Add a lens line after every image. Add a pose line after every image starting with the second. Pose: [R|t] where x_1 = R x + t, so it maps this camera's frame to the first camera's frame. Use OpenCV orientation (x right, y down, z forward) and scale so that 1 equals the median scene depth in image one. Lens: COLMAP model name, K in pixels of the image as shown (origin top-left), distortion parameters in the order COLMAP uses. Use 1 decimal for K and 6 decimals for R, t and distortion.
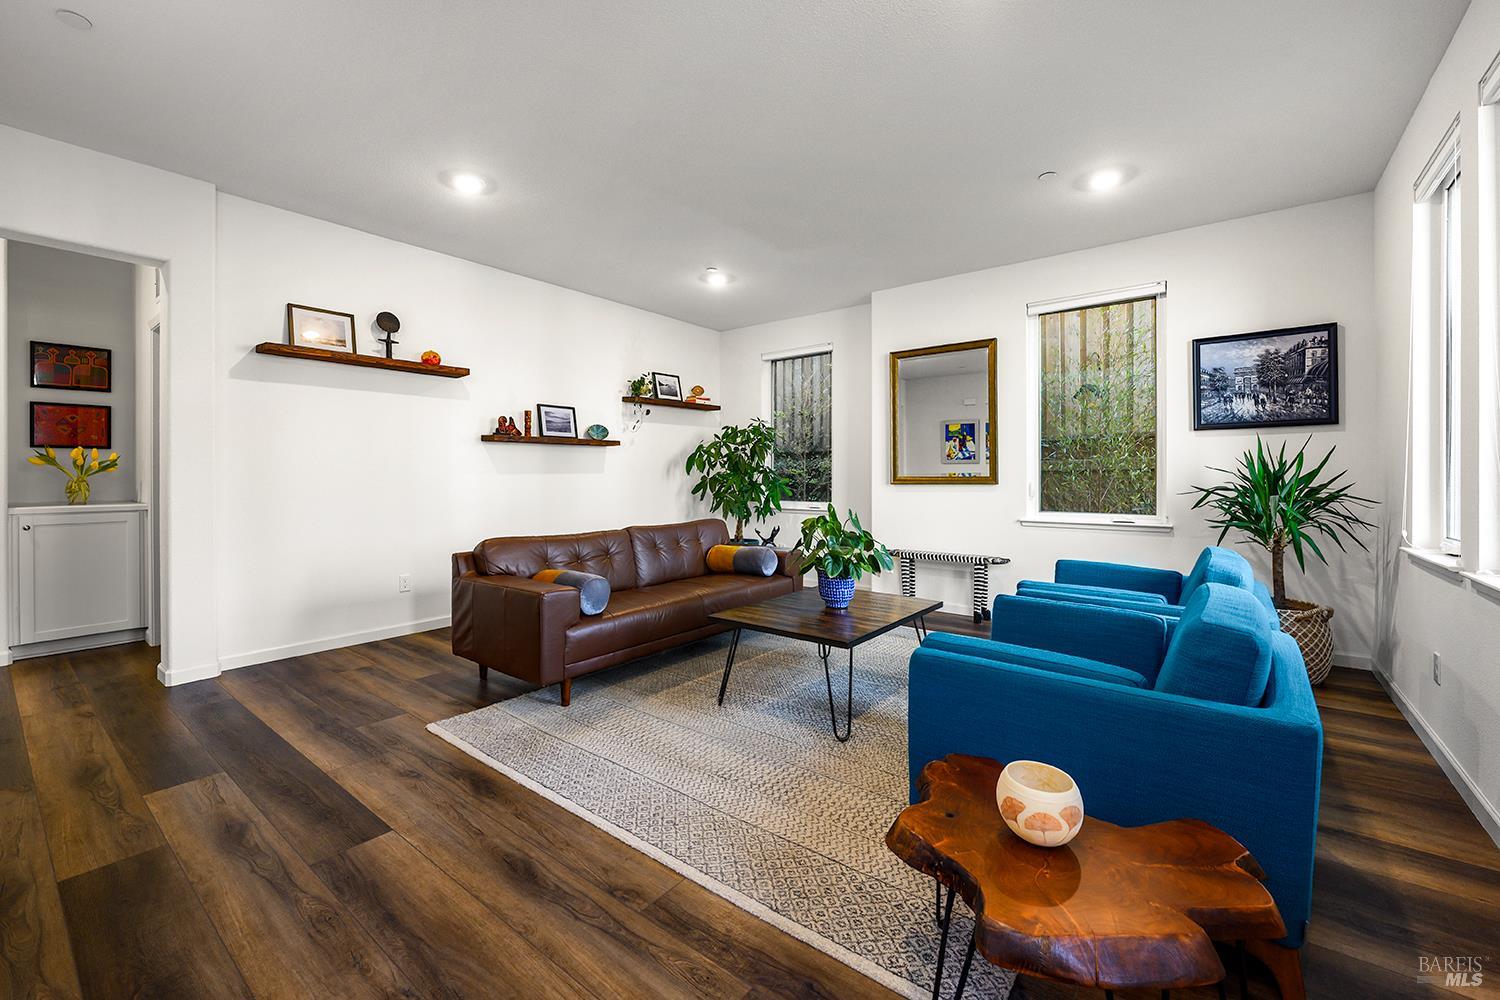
lens RADIAL K [[617.2, 0, 741.9], [0, 617.2, 472.8], [0, 0, 1]] dist [-0.002822, -0.000382]
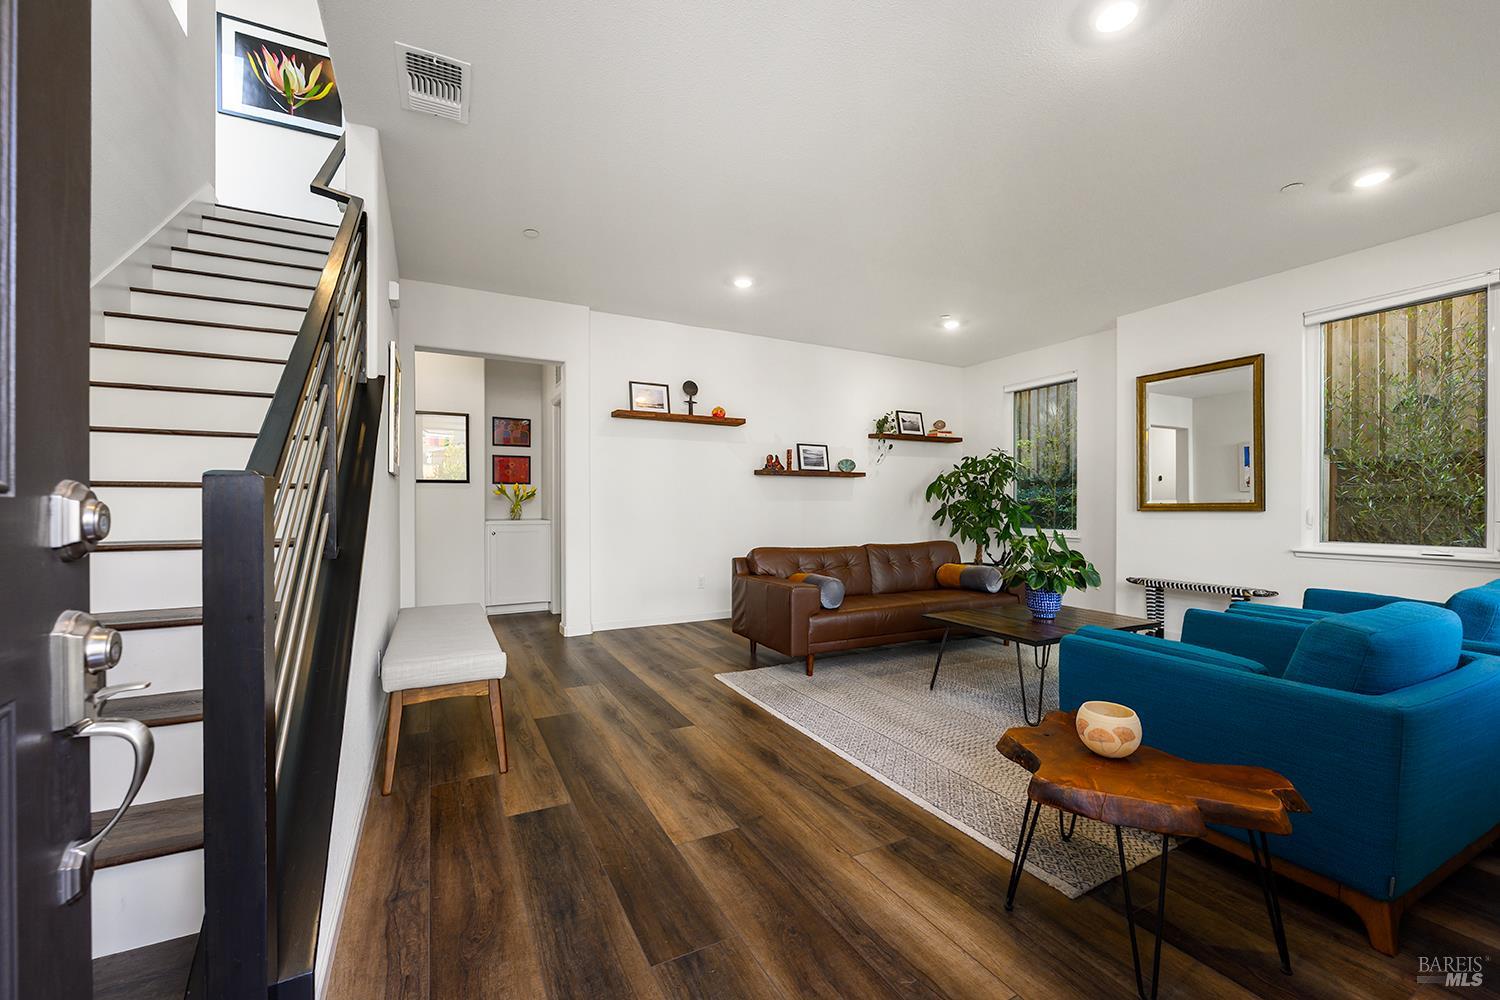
lens RADIAL K [[604.4, 0, 756.1], [0, 604.4, 505.4], [0, 0, 1]] dist [-0.000476, -0.000013]
pose [[0.917963, 0.001945, -0.396660, 0.098759], [-0.001159, 0.999997, 0.002223, 0.011631], [0.396663, -0.001581, 0.917963, -0.186015]]
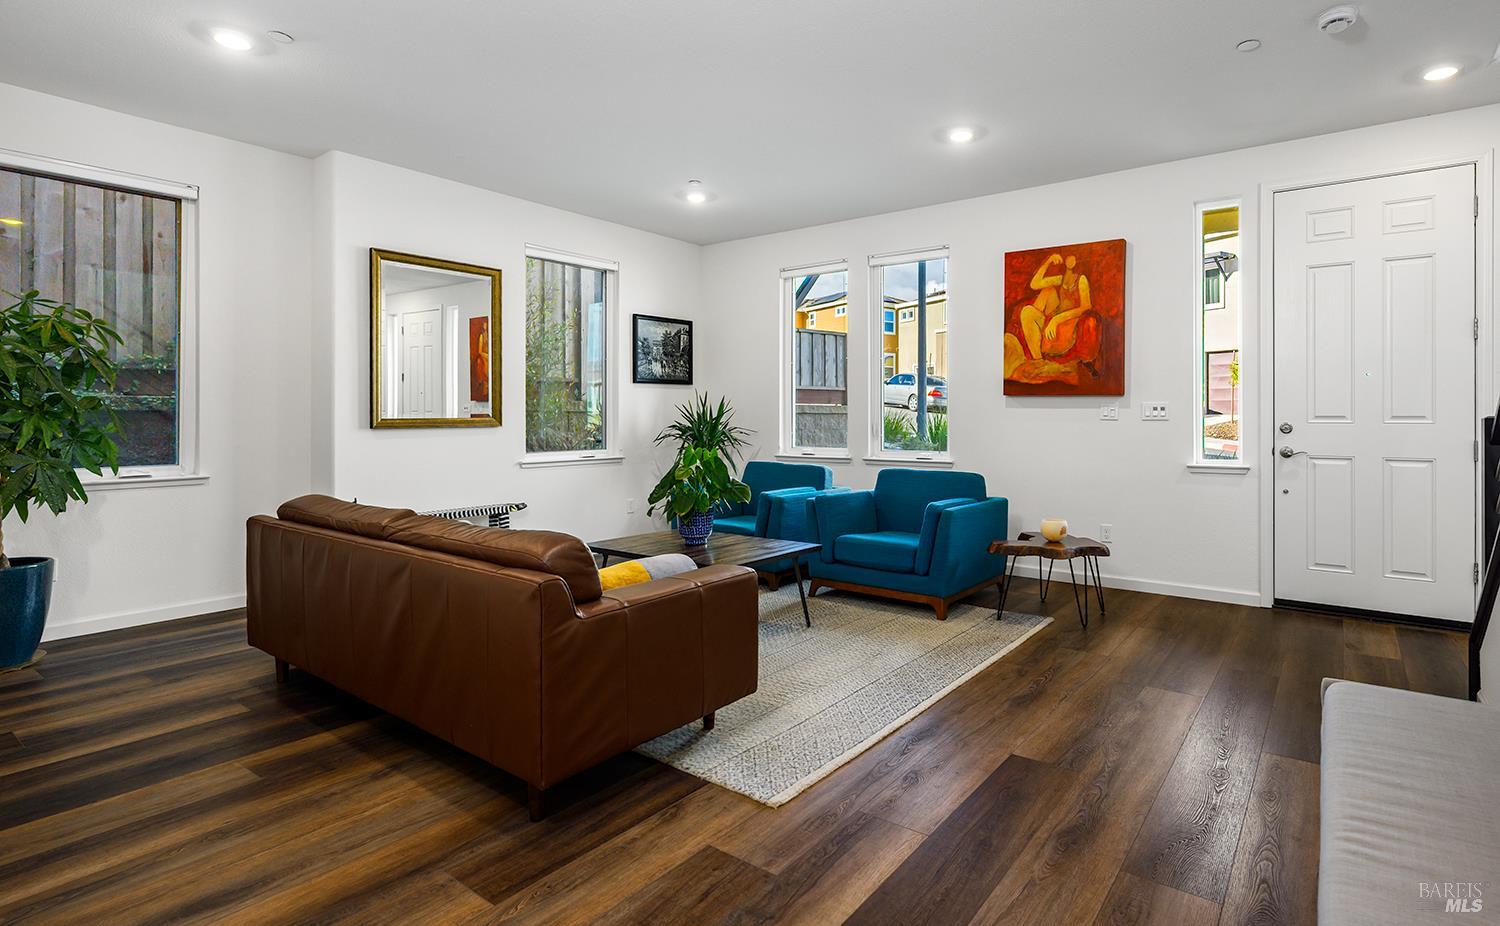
lens RADIAL K [[741.5, 0, 830.5], [0, 741.5, 414.2], [0, 0, 1]] dist [-0.000716, -0.000149]
pose [[-0.059416, 0.001868, 0.998232, -0.995553], [-0.004100, 0.999989, -0.002115, 0.000956], [-0.998225, -0.004219, -0.059408, 0.761572]]
